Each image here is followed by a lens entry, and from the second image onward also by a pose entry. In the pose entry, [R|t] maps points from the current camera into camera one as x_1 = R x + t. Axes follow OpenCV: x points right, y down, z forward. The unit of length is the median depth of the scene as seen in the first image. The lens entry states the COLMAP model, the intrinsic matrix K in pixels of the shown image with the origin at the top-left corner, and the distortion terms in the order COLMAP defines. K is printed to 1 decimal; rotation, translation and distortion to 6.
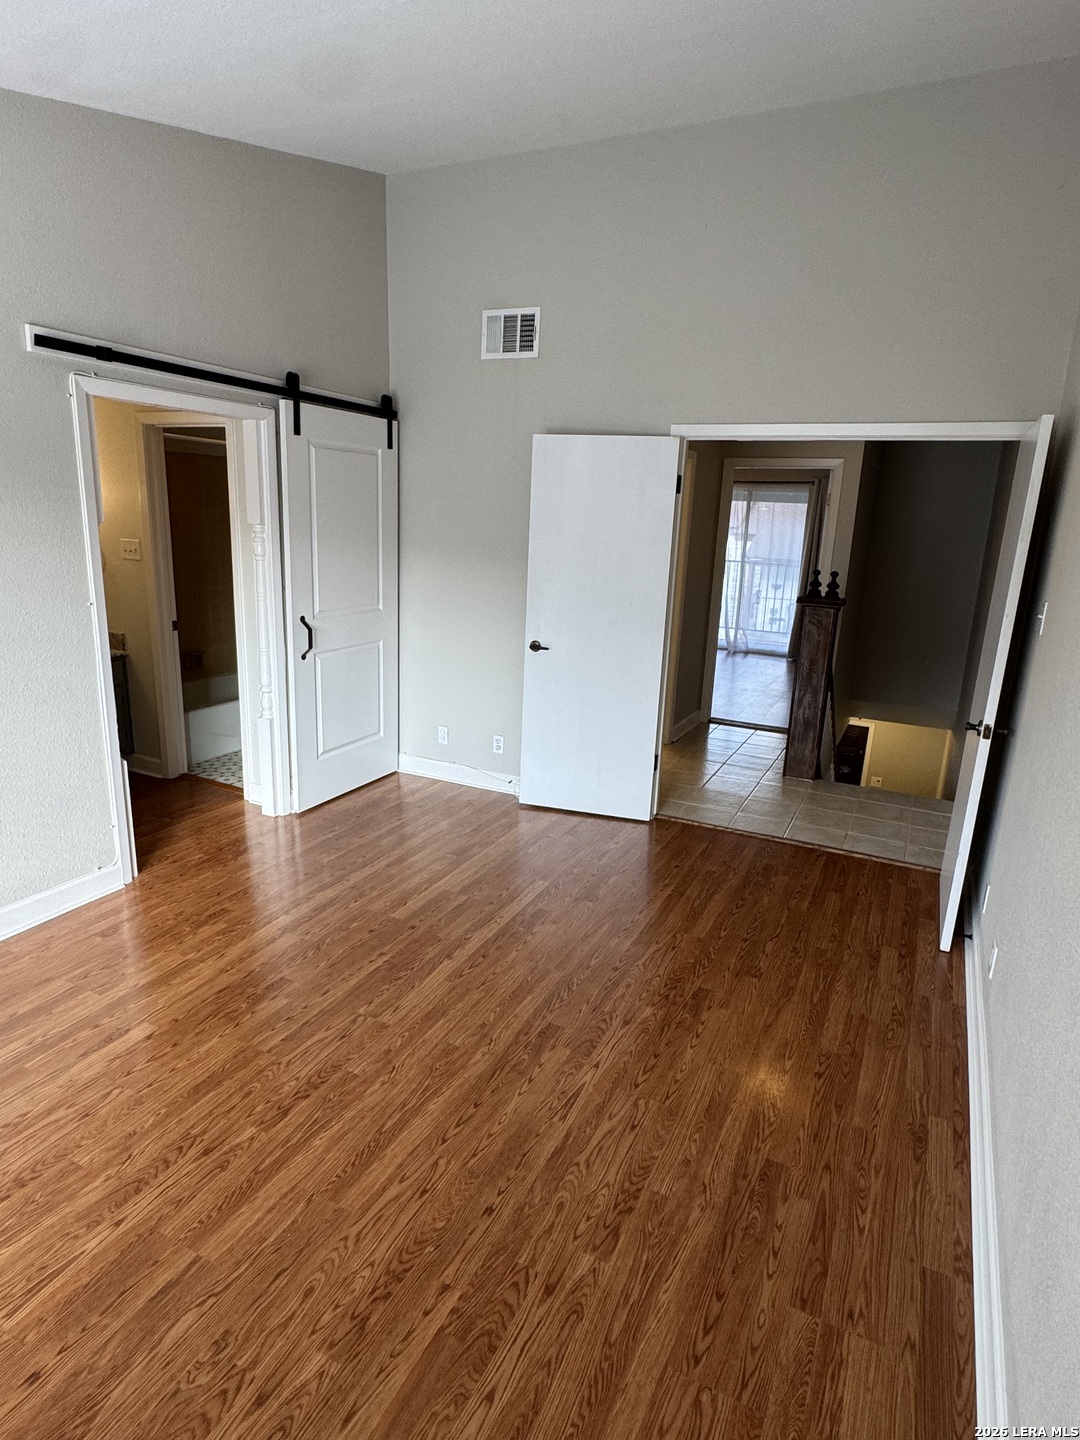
lens RADIAL K [[801.6, 0, 543.3], [0, 801.6, 722.4], [0, 0, 1]] dist [-0.005327, -0.001364]
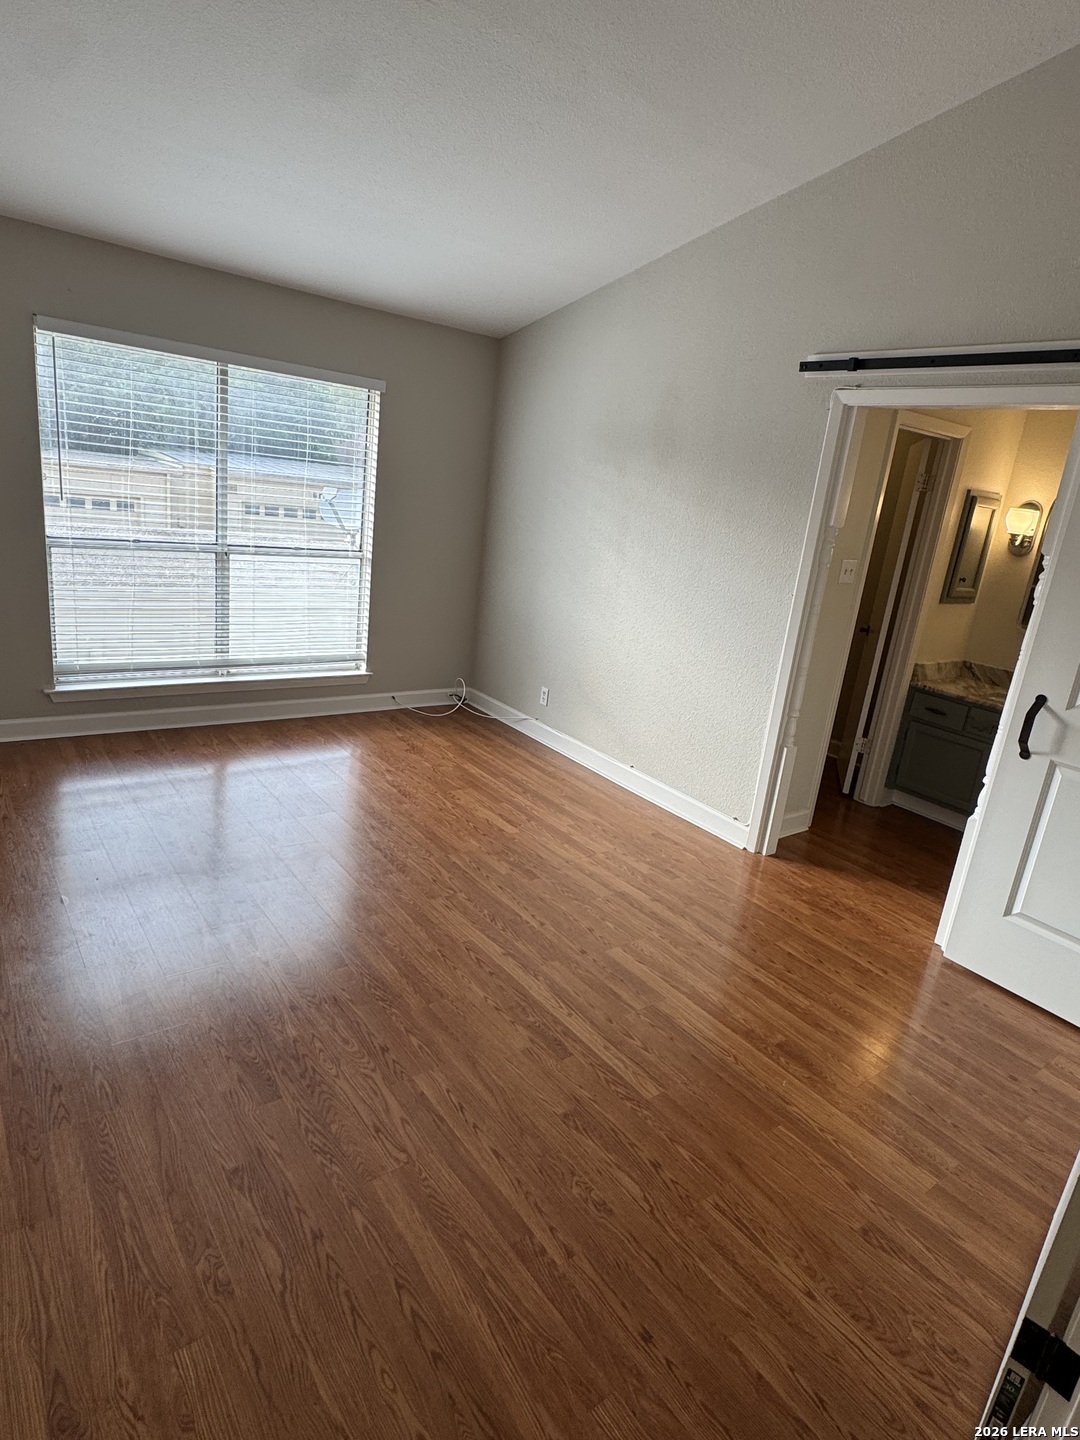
lens RADIAL K [[801.6, 0, 544.6], [0, 801.6, 717.7], [0, 0, 1]] dist [-0.005327, -0.001364]
pose [[-0.438135, 0.165340, -0.883573, 0.642323], [-0.349809, 0.874098, 0.337026, -0.272499], [0.828053, 0.456744, -0.325135, 1.236753]]
